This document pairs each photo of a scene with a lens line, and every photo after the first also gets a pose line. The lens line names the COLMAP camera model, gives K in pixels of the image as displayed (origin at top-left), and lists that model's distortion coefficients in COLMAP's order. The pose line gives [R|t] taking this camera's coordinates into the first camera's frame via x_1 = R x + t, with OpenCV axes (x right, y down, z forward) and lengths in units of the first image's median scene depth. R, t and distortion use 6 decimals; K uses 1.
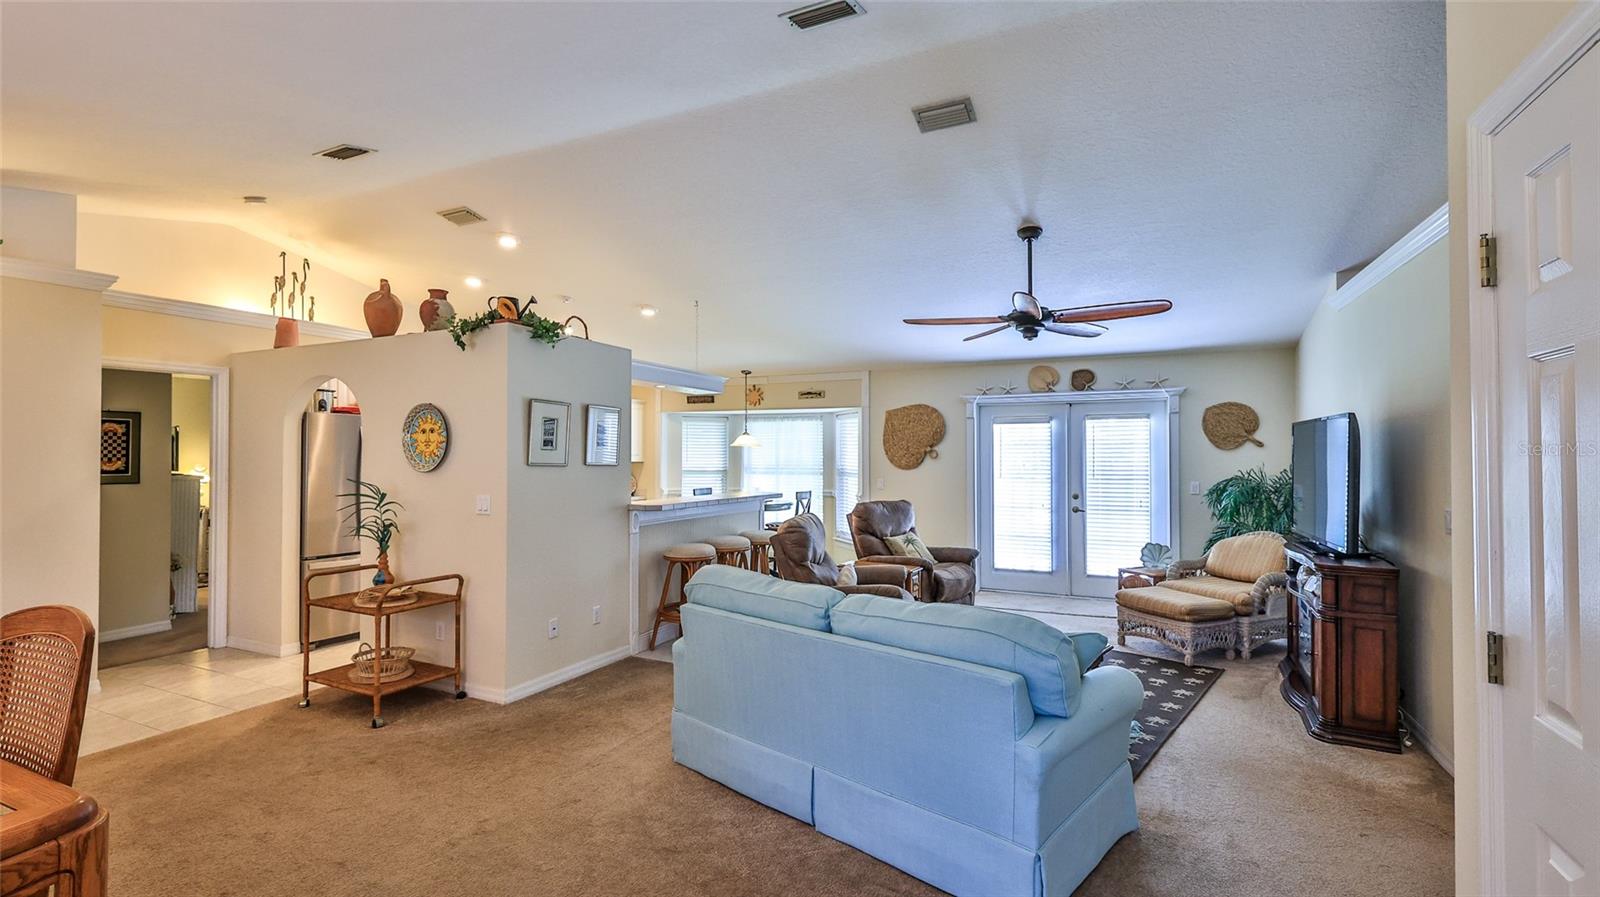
lens RADIAL K [[707.6, 0, 800.0], [0, 707.6, 448.5], [0, 0, 1]] dist [0.001684, 0.000269]
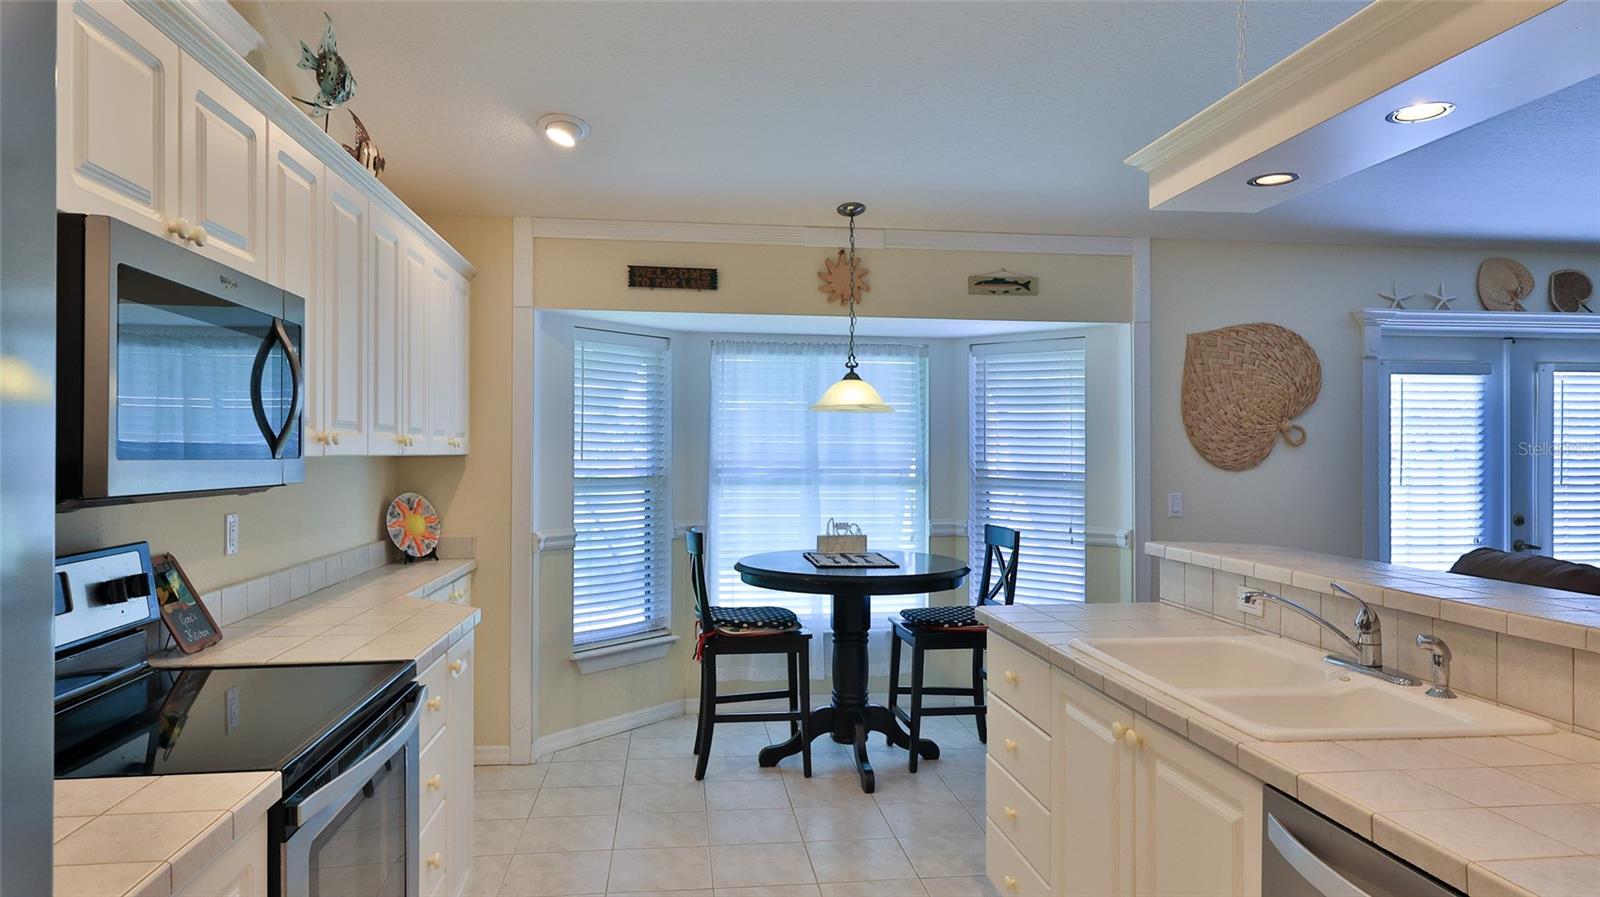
lens RADIAL K [[968.0, 0, 800.0], [0, 968.0, 448.5], [0, 0, 1]] dist [0.001411, 0.000570]
pose [[0.843650, 0.002350, 0.536888, -0.533139], [-0.007308, 0.999948, 0.007107, 0.018593], [-0.536844, -0.009919, 0.843623, 0.855177]]
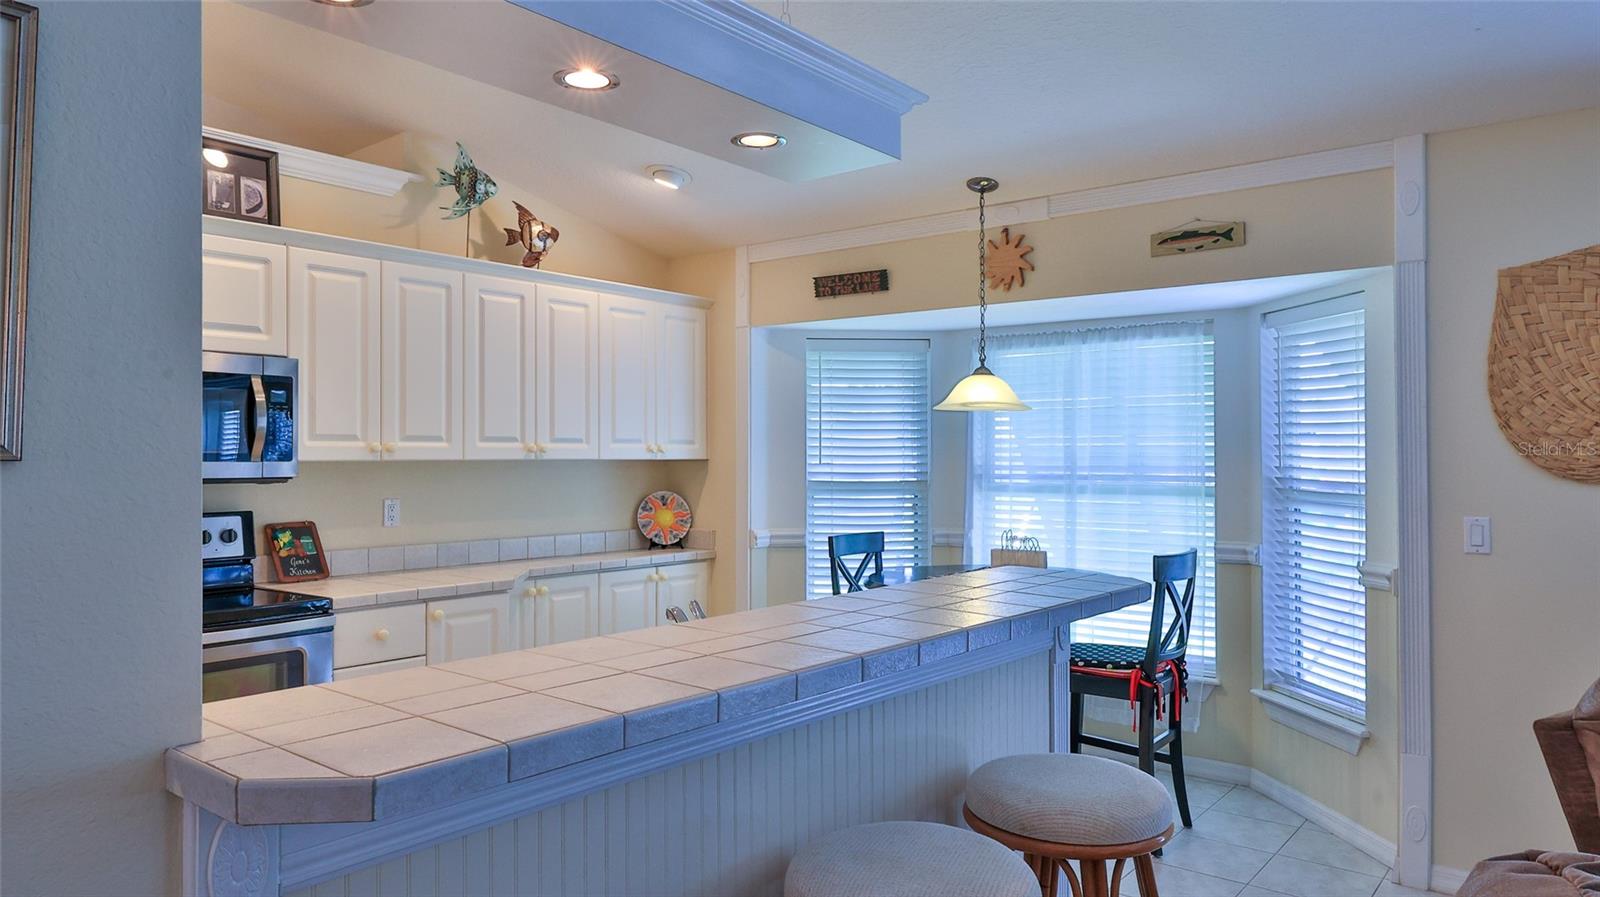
lens RADIAL K [[1058.2, 0, 800.0], [0, 1058.2, 448.5], [0, 0, 1]] dist [-0.003276, -0.000660]
pose [[0.973730, -0.004906, -0.227654, -0.068623], [0.005686, 0.999980, 0.002773, 0.018694], [0.227635, -0.003994, 0.973738, 0.727952]]
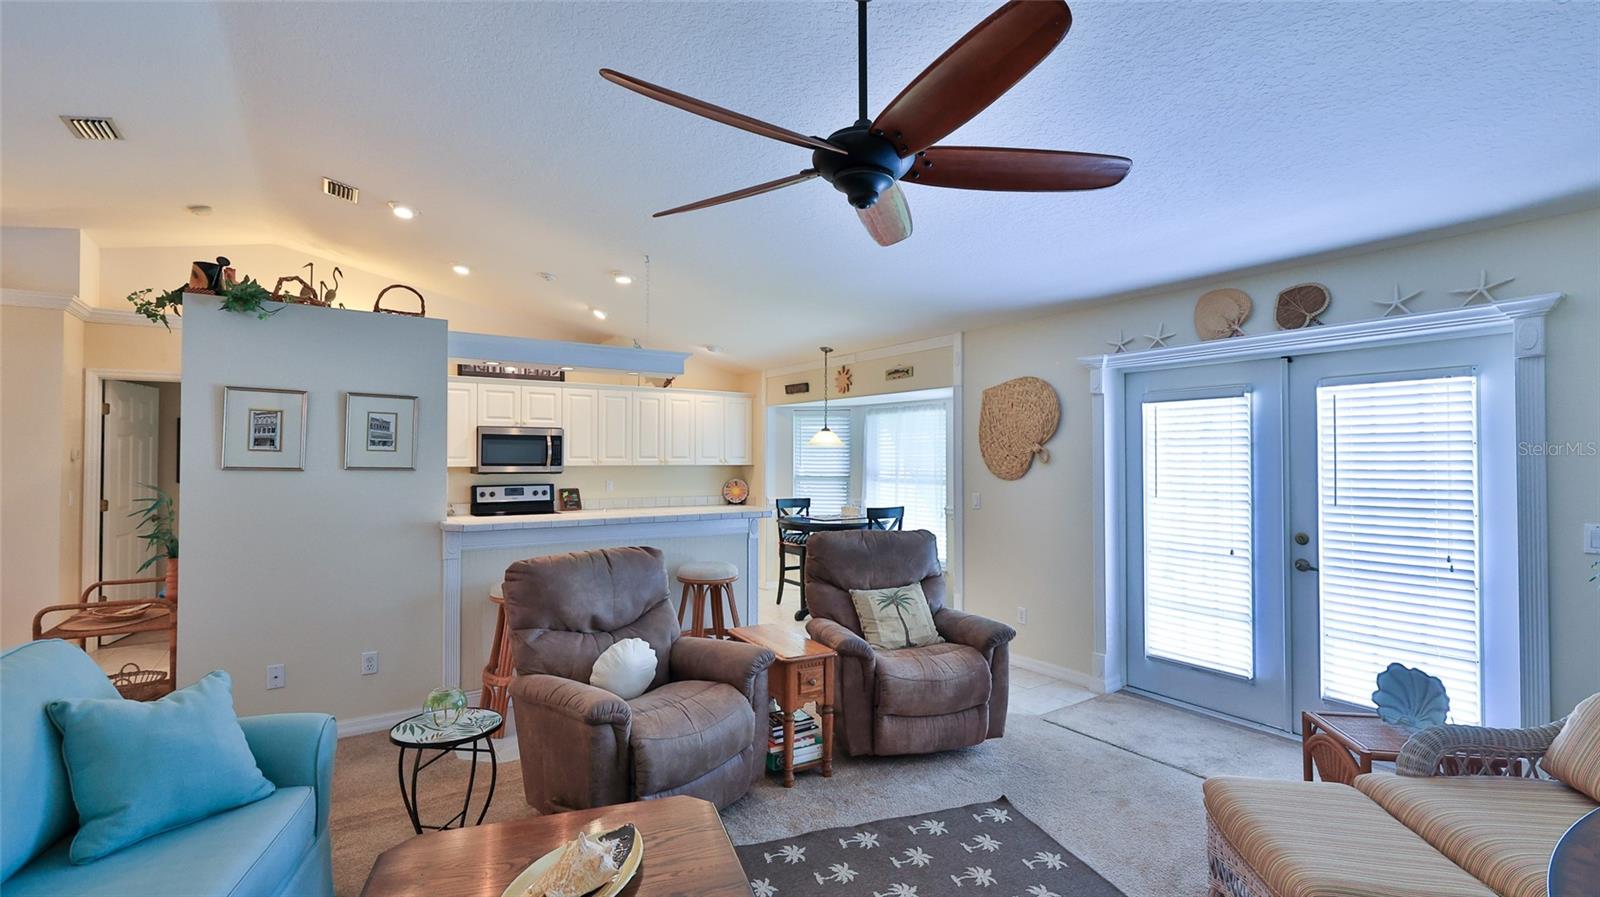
lens RADIAL K [[707.6, 0, 800.0], [0, 707.6, 448.5], [0, 0, 1]] dist [0.001684, 0.000269]
pose [[0.858270, -0.005943, -0.513163, 0.425051], [0.004255, 0.999981, -0.004466, 0.004468], [0.513180, 0.001650, 0.858279, 0.472849]]
